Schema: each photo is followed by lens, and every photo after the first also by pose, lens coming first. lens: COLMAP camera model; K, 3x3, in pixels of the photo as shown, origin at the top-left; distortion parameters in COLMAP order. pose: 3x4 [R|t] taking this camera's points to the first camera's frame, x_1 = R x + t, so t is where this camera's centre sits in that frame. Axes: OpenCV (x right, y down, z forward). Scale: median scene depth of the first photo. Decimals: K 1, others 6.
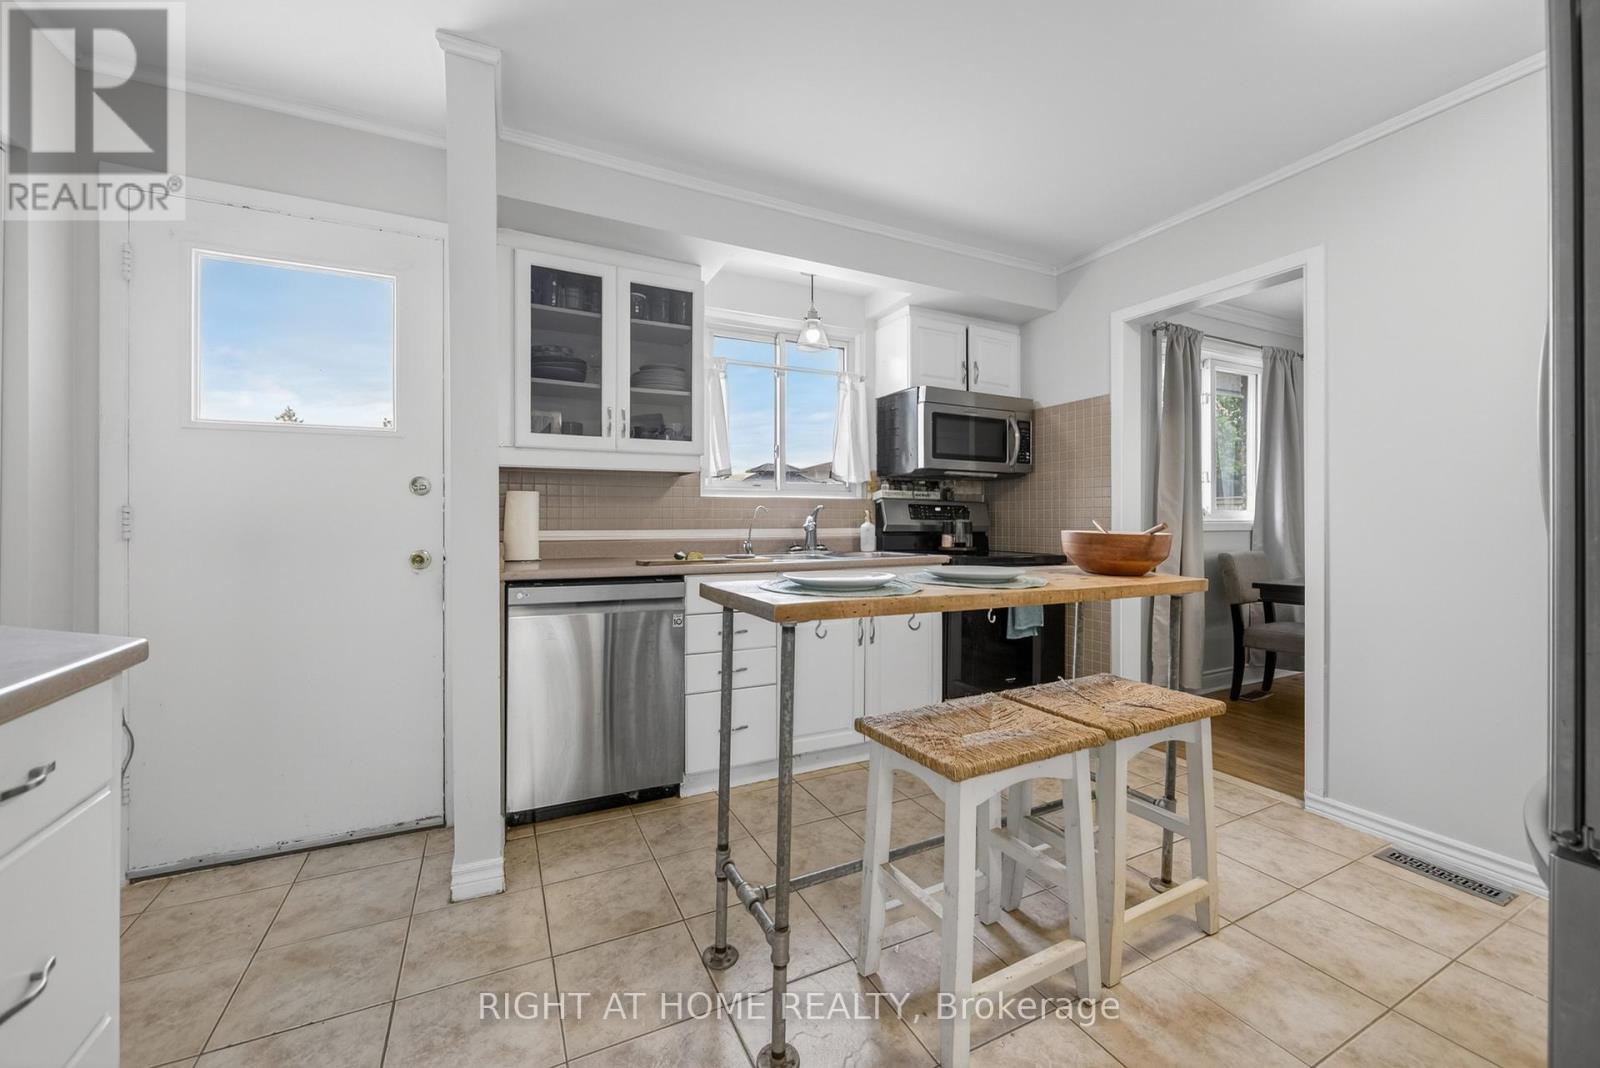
lens RADIAL K [[620.6, 0, 798.8], [0, 620.6, 524.8], [0, 0, 1]] dist [0.001320, 0.000125]
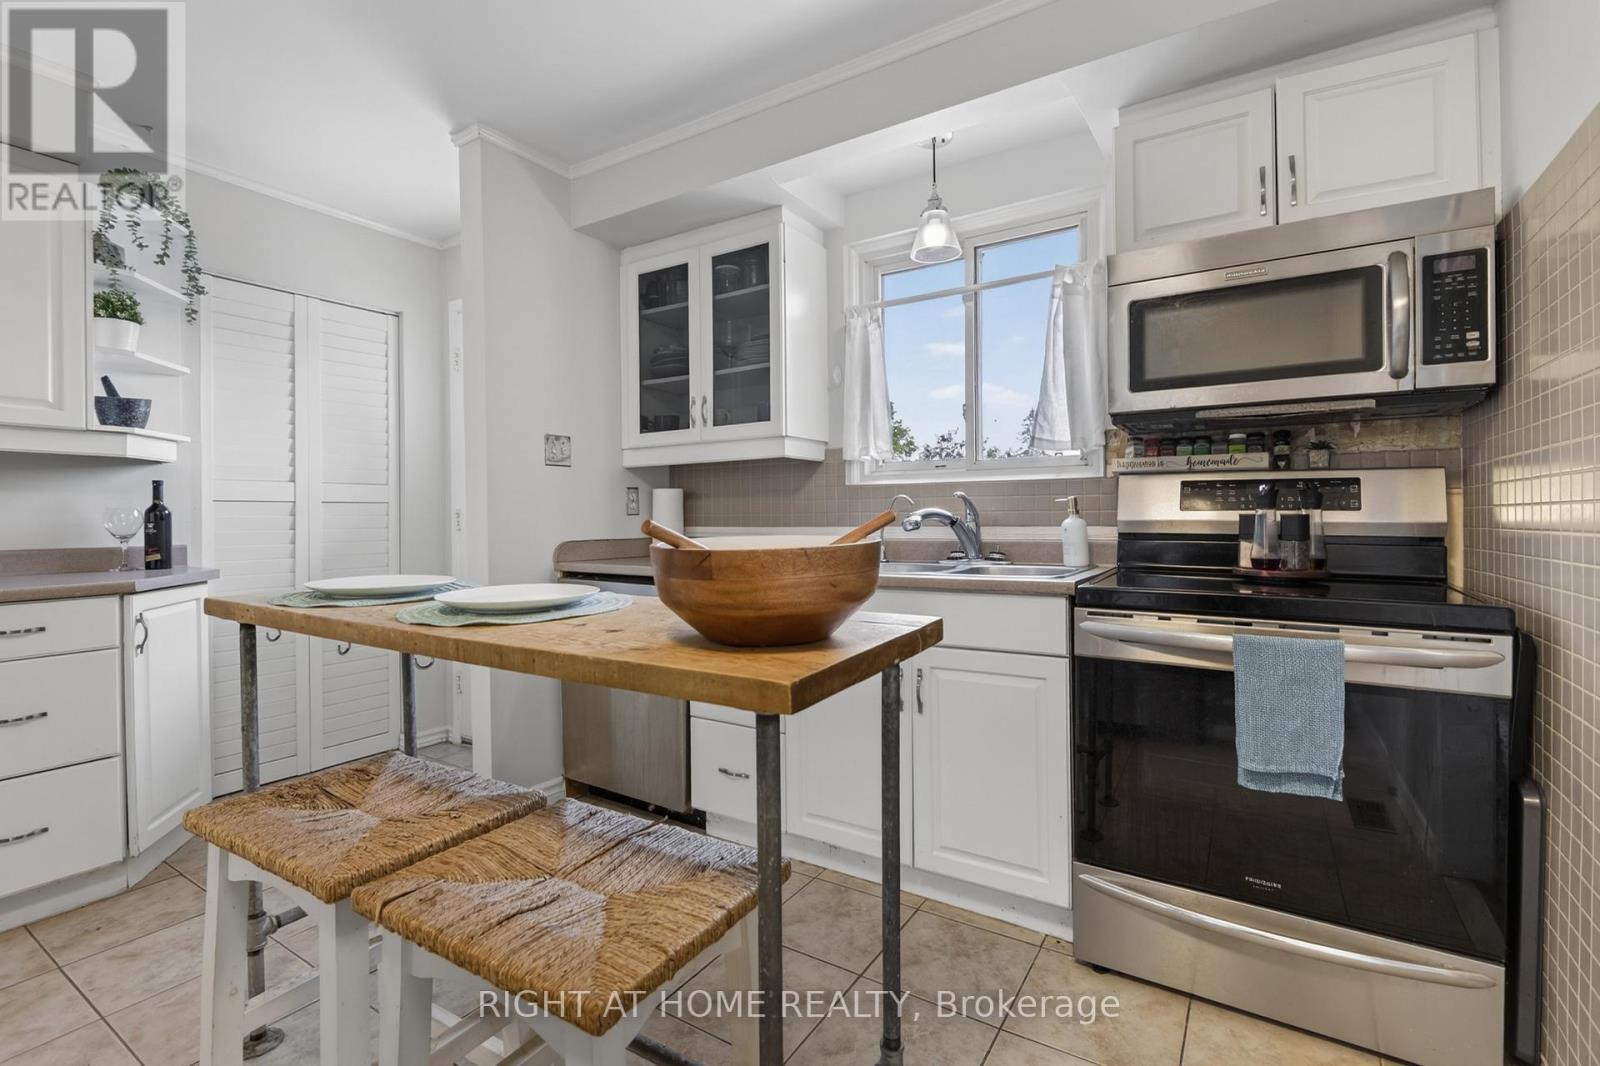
lens RADIAL K [[719.1, 0, 805.9], [0, 719.1, 519.6], [0, 0, 1]] dist [0.005724, 0.000119]
pose [[0.522205, -0.007269, -0.852789, 0.695594], [0.002896, 0.999973, -0.006749, 0.003177], [0.852815, 0.001054, 0.522212, 0.560285]]
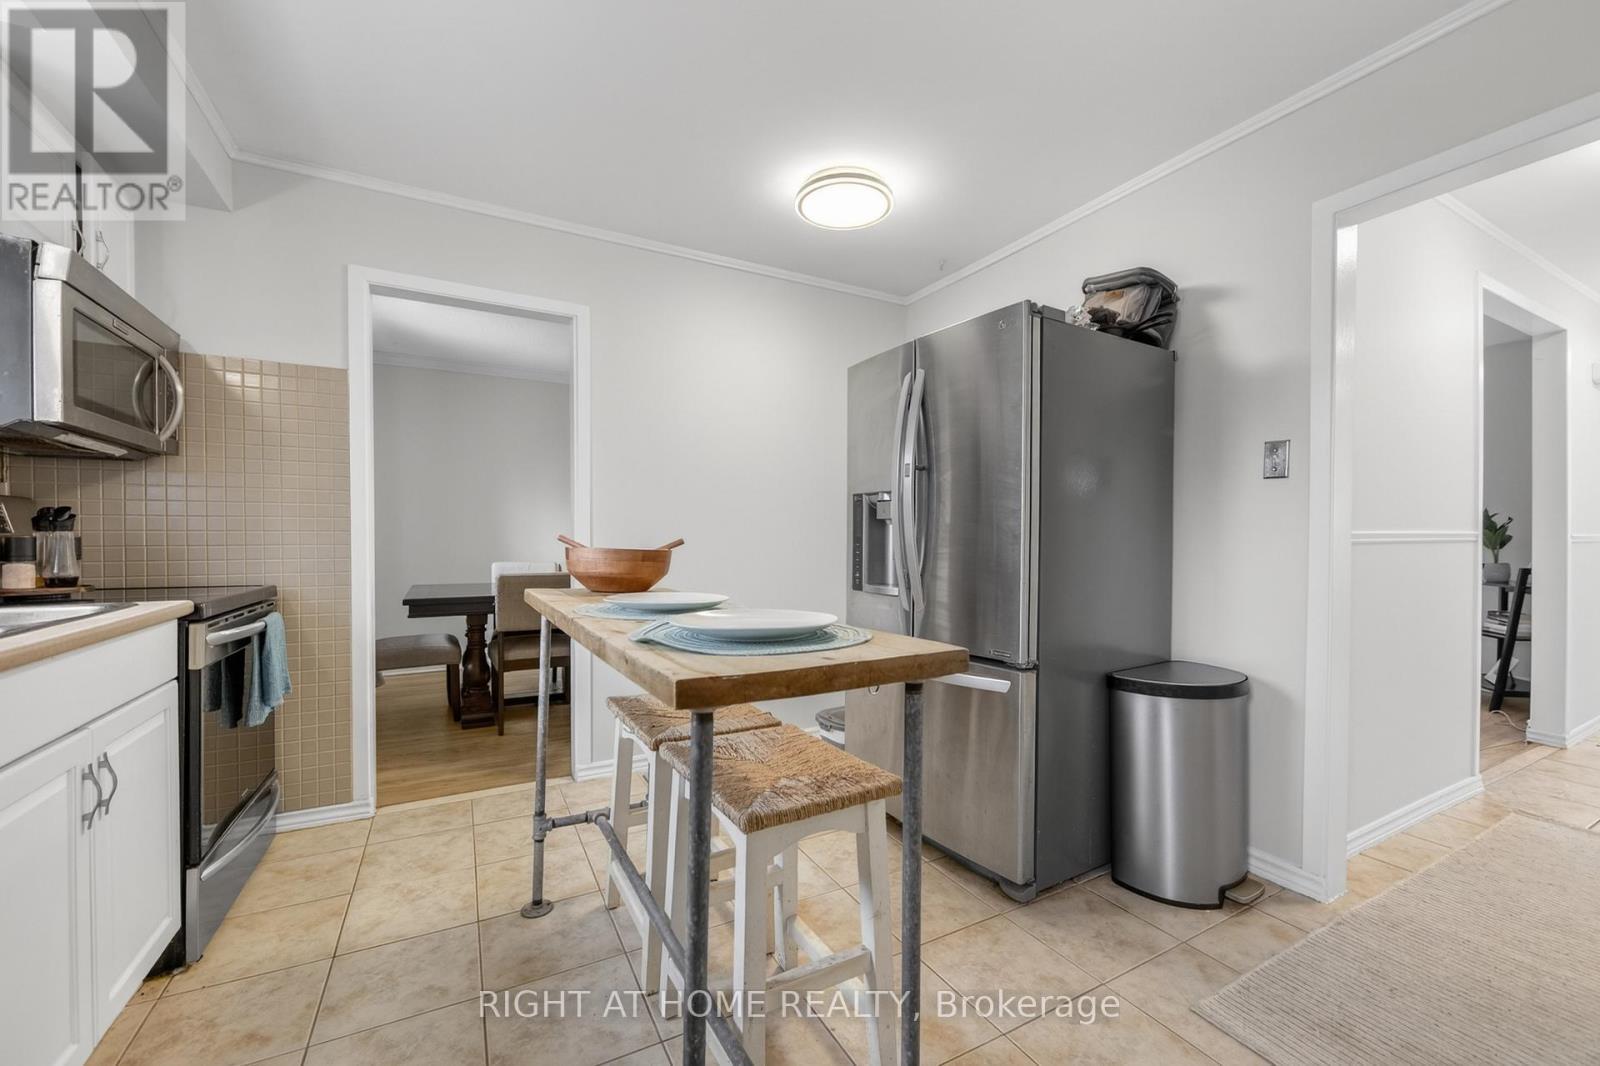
lens RADIAL K [[645.5, 0, 802.3], [0, 645.5, 545.6], [0, 0, 1]] dist [-0.000668, -0.000124]
pose [[-0.035992, -0.014777, 0.999243, -0.368125], [0.001720, 0.999888, 0.014848, -0.004854], [-0.999351, 0.002253, -0.035963, 0.549641]]
